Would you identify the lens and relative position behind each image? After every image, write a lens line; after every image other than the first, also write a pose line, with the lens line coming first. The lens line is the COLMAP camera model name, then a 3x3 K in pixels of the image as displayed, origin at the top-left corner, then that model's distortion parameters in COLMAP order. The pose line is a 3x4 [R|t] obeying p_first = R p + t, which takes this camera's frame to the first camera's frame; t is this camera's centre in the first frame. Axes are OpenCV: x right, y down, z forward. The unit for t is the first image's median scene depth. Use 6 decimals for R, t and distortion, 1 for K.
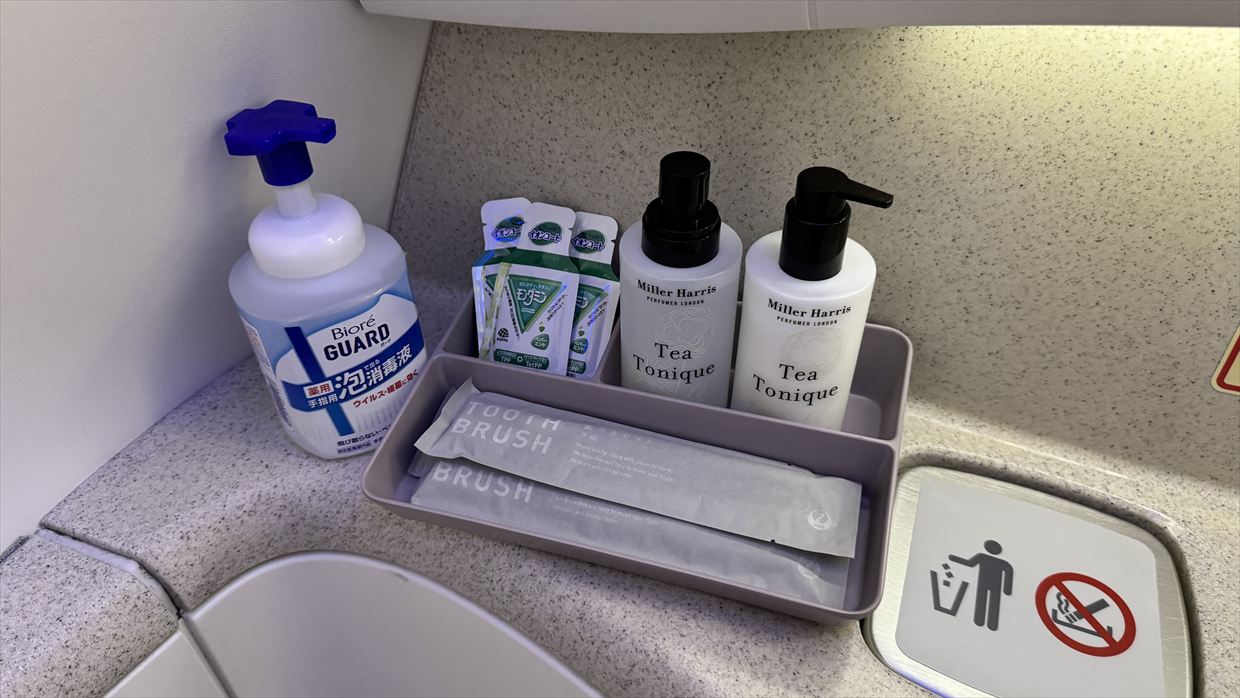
lens RADIAL K [[924.3, 0, 620.0], [0, 924.3, 349.0], [0, 0, 1]] dist [0.079187, -0.192764]
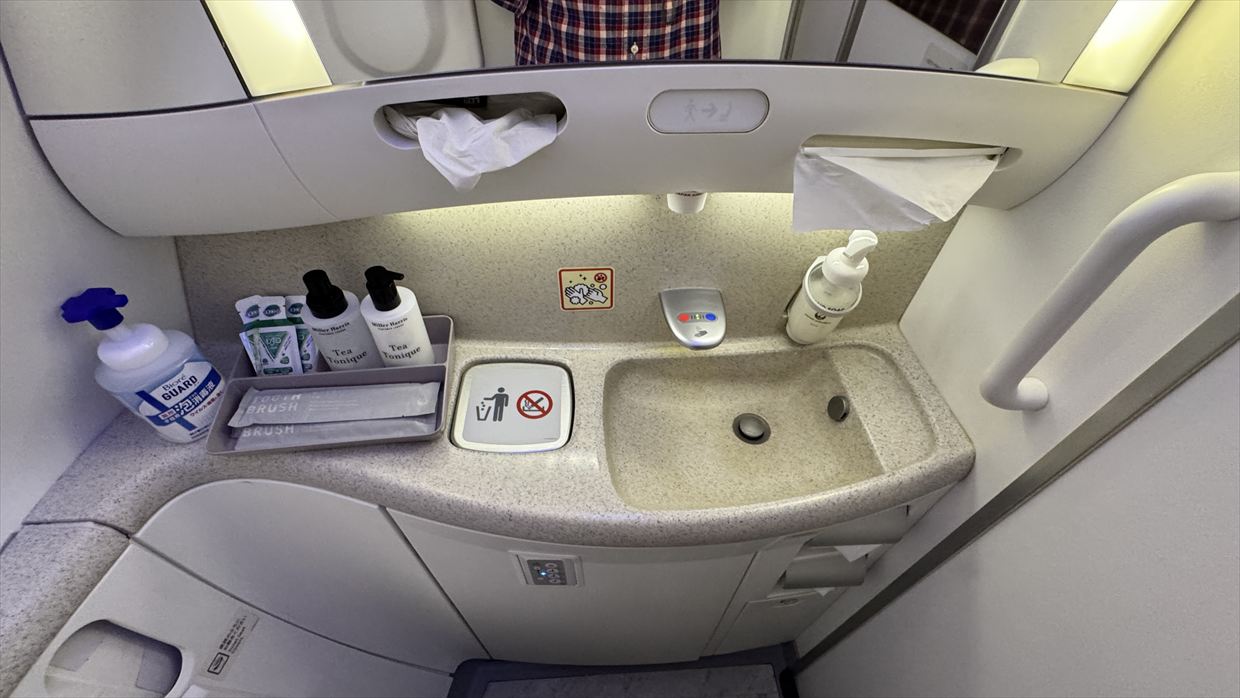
lens RADIAL K [[507.3, 0, 620.0], [0, 507.3, 349.0], [0, 0, 1]] dist [0.000606, -0.004185]
pose [[0.902047, -0.270704, 0.336199, 0.255532], [0.231850, 0.960865, 0.151608, -0.034875], [-0.364082, -0.058810, 0.929508, -0.430051]]
